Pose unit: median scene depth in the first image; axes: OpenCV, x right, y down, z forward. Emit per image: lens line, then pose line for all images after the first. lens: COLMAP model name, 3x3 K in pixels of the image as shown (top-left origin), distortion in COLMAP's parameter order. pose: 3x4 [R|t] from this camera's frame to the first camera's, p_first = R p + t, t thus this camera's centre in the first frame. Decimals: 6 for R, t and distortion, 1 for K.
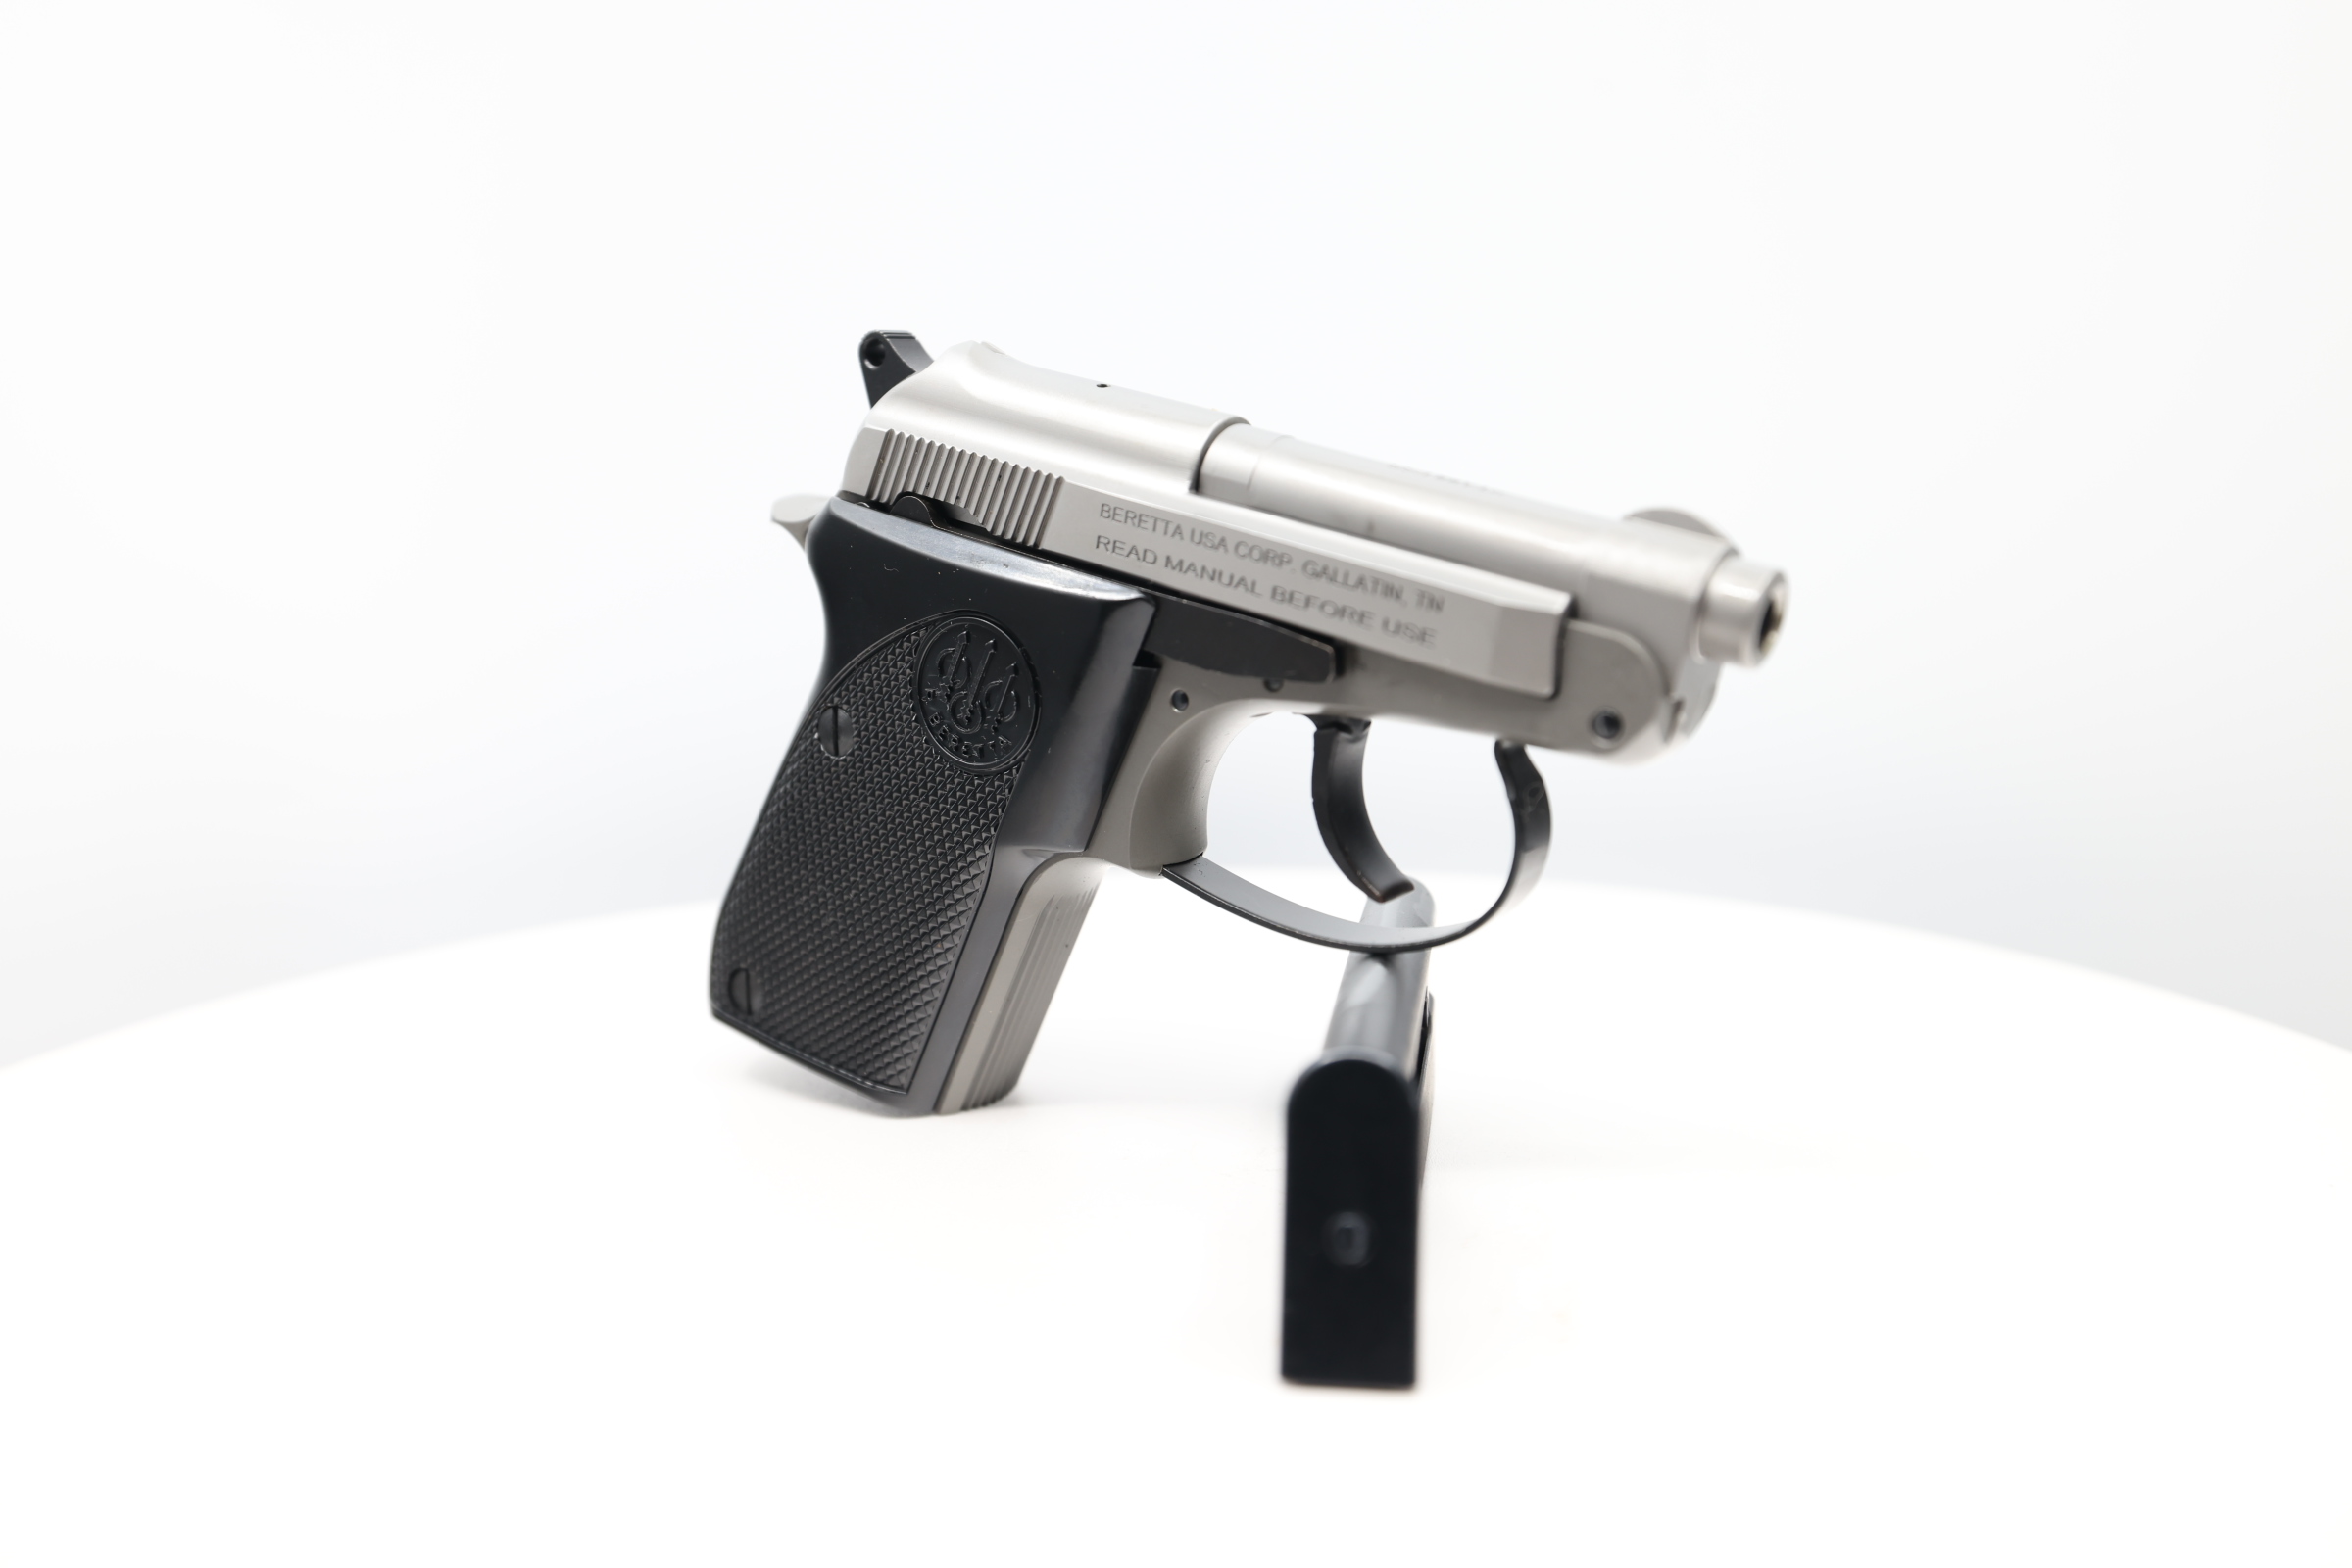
lens RADIAL K [[2358.6, 0, 1176.0], [0, 2358.6, 784.0], [0, 0, 1]] dist [0.051523, -0.000984]
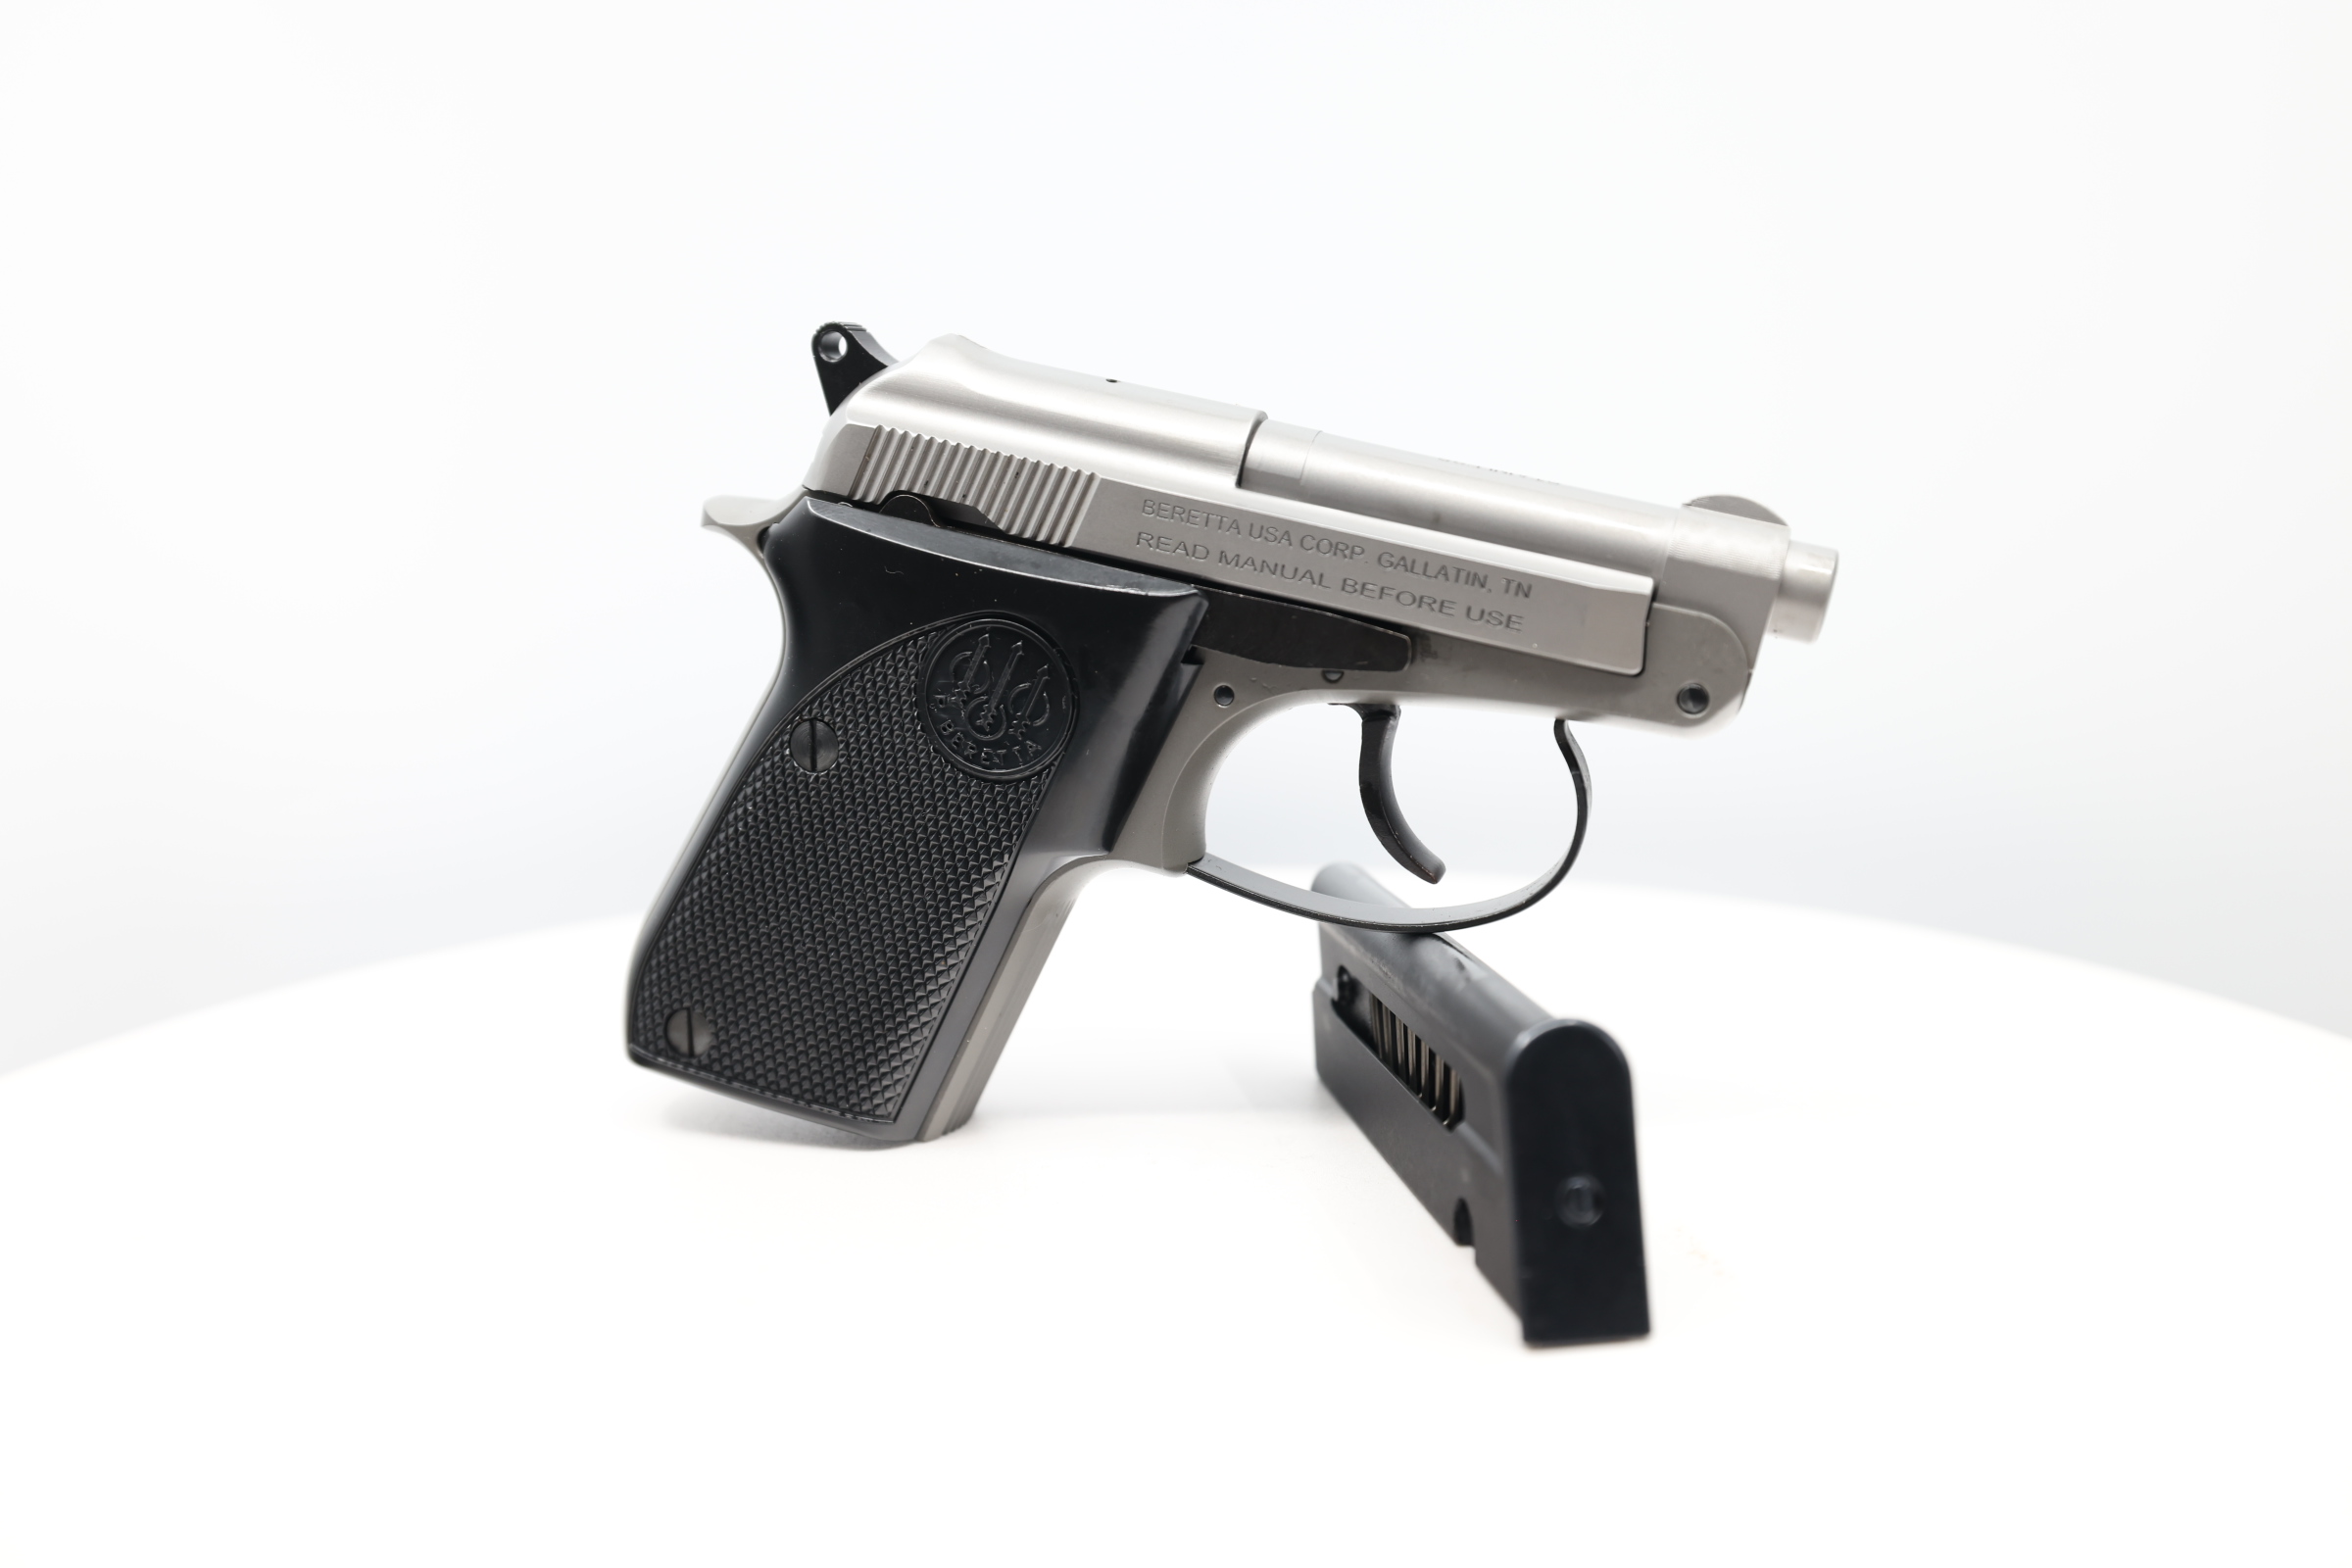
lens RADIAL K [[2401.8, 0, 1176.0], [0, 2401.8, 784.0], [0, 0, 1]] dist [0.001761, 0.002047]
pose [[0.939223, -0.054408, 0.338968, -0.353375], [0.055052, 0.998454, 0.007723, -0.006929], [-0.338864, 0.011408, 0.940766, 0.052170]]
